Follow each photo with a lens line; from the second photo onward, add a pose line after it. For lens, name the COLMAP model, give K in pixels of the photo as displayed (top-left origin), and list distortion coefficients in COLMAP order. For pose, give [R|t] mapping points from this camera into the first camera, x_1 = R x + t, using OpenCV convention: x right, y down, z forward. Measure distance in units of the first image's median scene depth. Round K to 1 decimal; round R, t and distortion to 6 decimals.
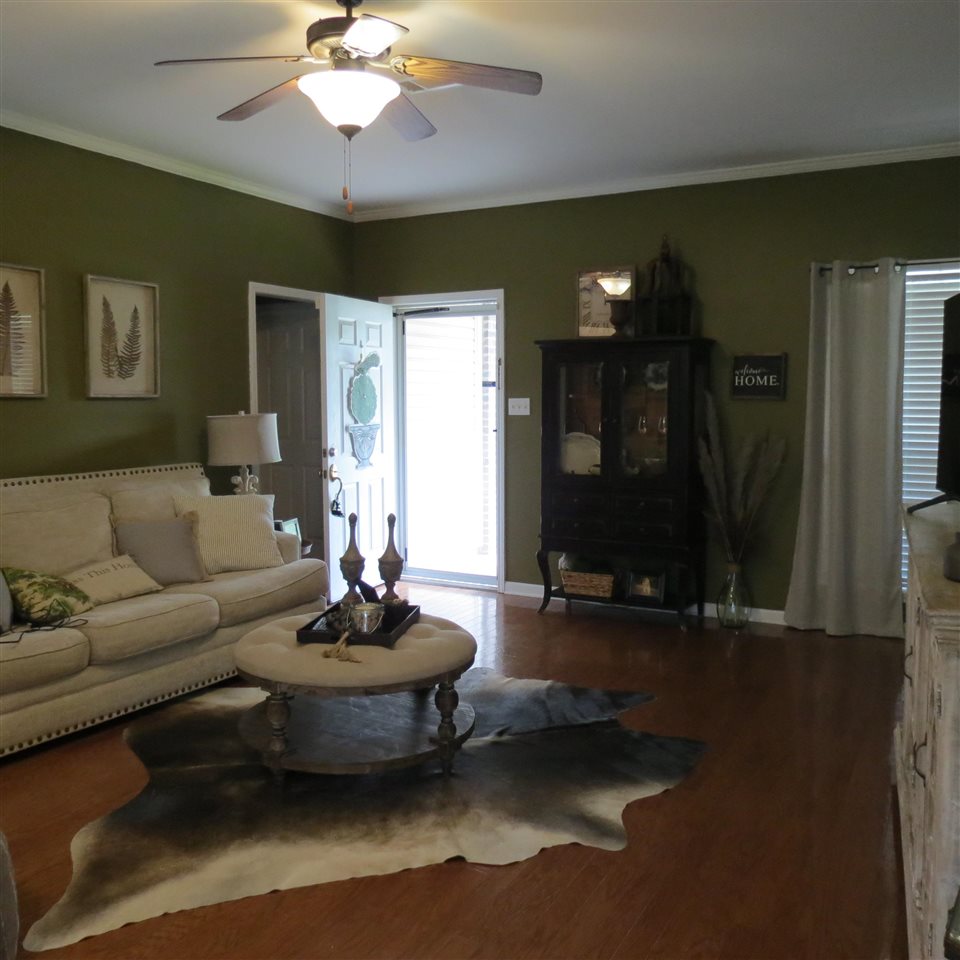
lens RADIAL K [[910.2, 0, 480.0], [0, 910.2, 480.0], [0, 0, 1]] dist [-0.032931, 0.017098]
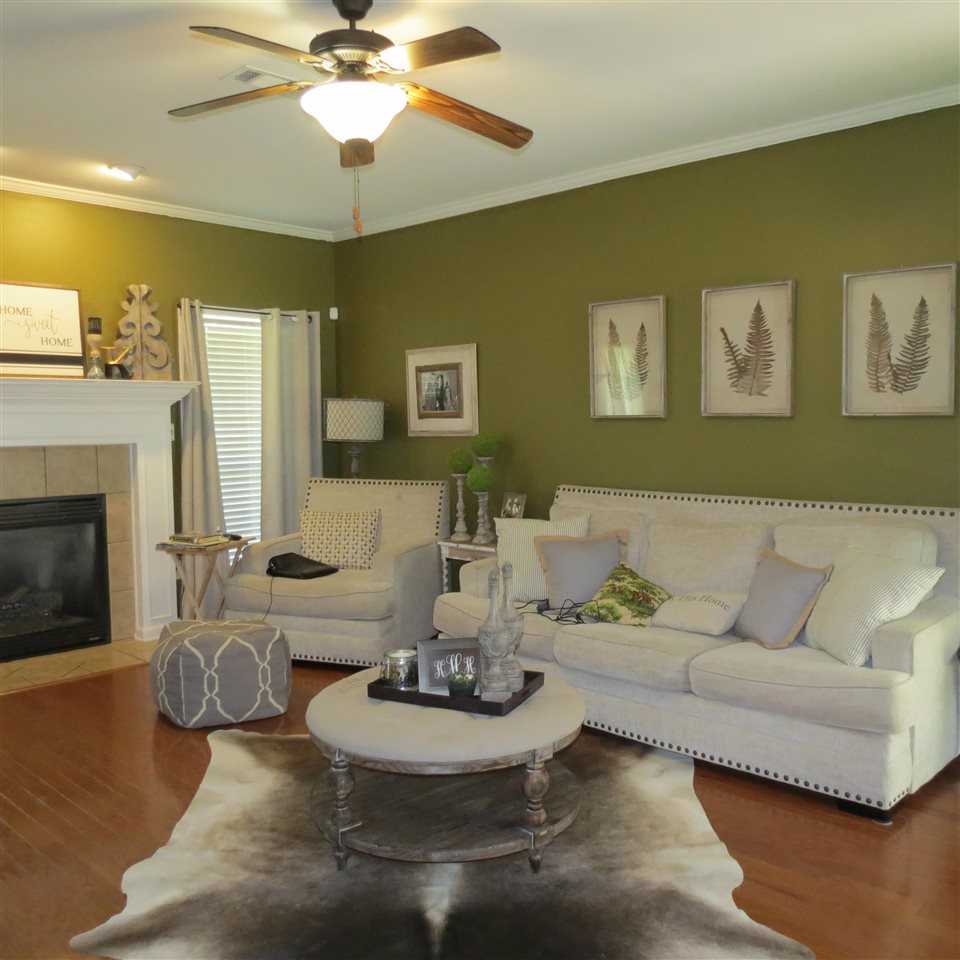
lens RADIAL K [[910.2, 0, 480.0], [0, 910.2, 480.0], [0, 0, 1]] dist [-0.032931, 0.017098]
pose [[-0.247409, 0.061325, -0.966968, 0.520484], [-0.085016, 0.992772, 0.084714, -0.079436], [0.965174, 0.103167, -0.240407, 0.934941]]
